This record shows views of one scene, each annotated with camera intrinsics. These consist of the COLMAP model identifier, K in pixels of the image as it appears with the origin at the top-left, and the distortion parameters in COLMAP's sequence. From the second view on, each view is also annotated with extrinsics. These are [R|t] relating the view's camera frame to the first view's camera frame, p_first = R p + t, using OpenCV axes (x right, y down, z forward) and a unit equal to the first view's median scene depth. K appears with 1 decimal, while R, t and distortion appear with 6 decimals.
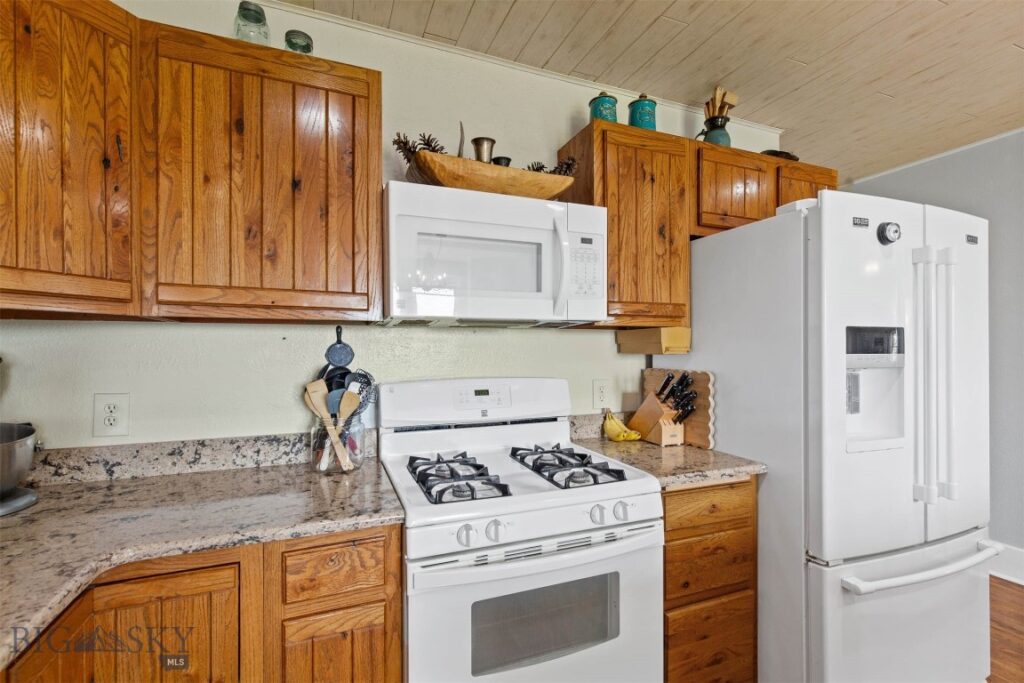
lens RADIAL K [[462.7, 0, 512.3], [0, 462.7, 351.9], [0, 0, 1]] dist [0.004325, 0.000149]
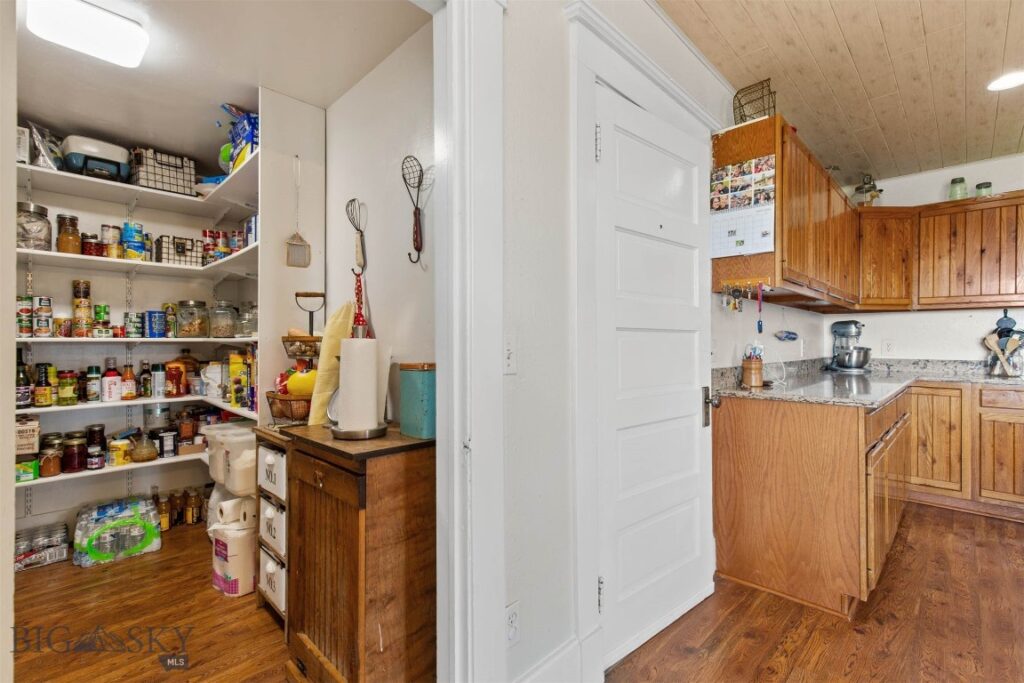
lens RADIAL K [[462.7, 0, 509.4], [0, 462.7, 342.0], [0, 0, 1]] dist [0.004325, 0.000149]
pose [[0.399003, 0.002279, -0.916947, 0.699639], [-0.010774, 0.999940, -0.002202, 0.130283], [0.916887, 0.010758, 0.399003, -2.016452]]
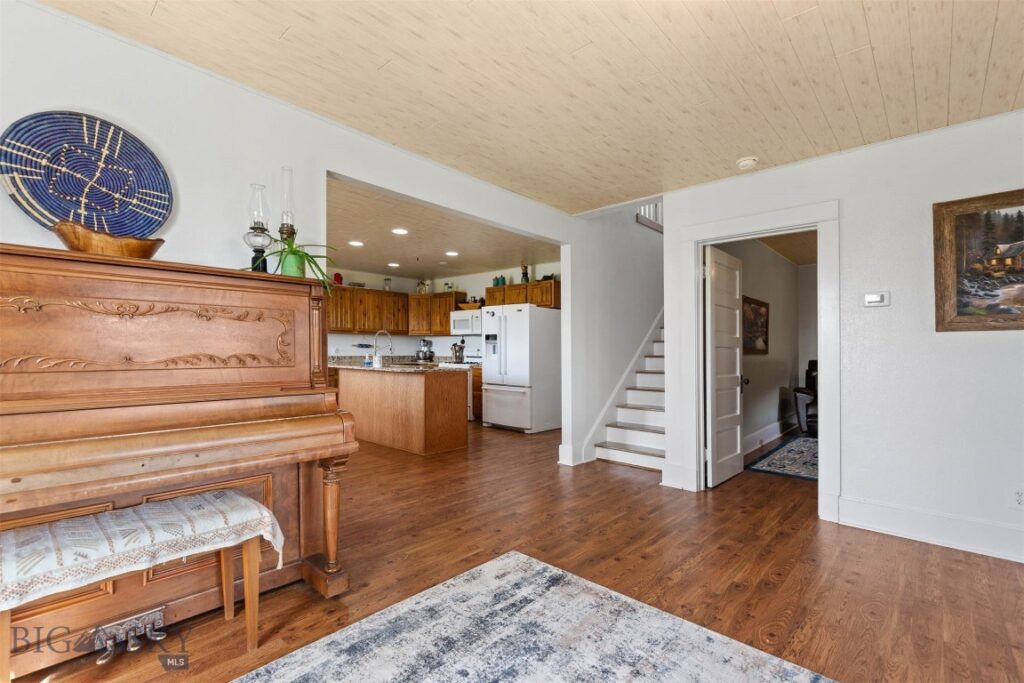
lens RADIAL K [[462.7, 0, 514.6], [0, 462.7, 350.1], [0, 0, 1]] dist [0.004325, 0.000149]
pose [[0.448762, 0.008507, -0.893611, 4.961018], [-0.014518, 0.999892, 0.002228, 0.087208], [0.893533, 0.011974, 0.448837, -0.844367]]
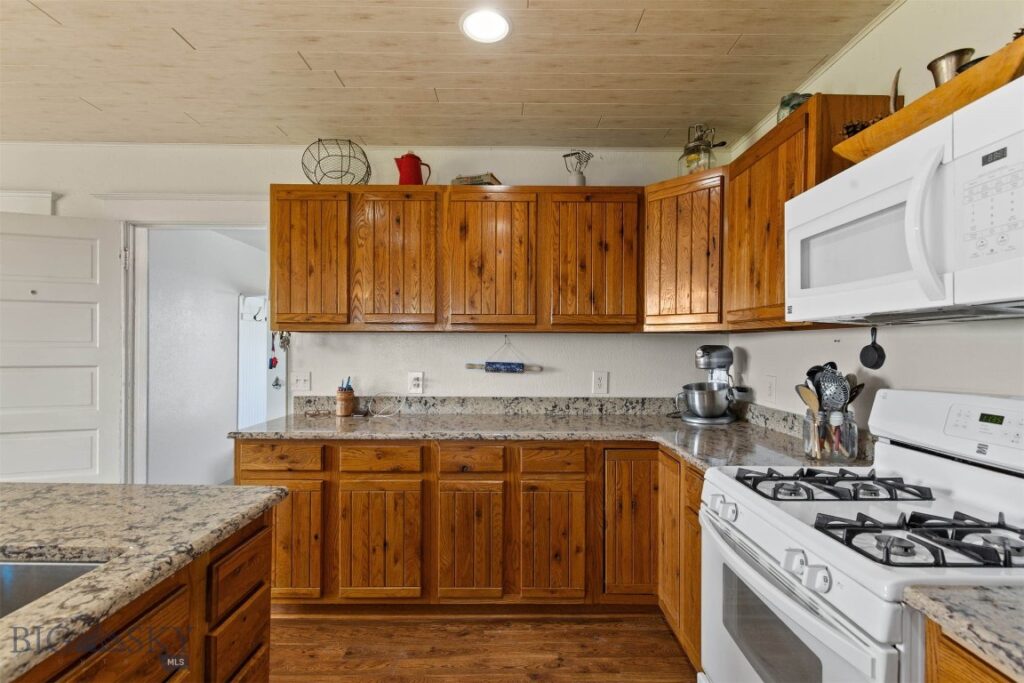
lens RADIAL K [[462.7, 0, 516.2], [0, 462.7, 352.1], [0, 0, 1]] dist [0.004325, 0.000149]
pose [[-0.366930, 0.012220, -0.930168, 0.963078], [-0.009439, 0.999813, 0.016858, -0.013724], [0.930201, 0.014965, -0.366746, 0.740568]]
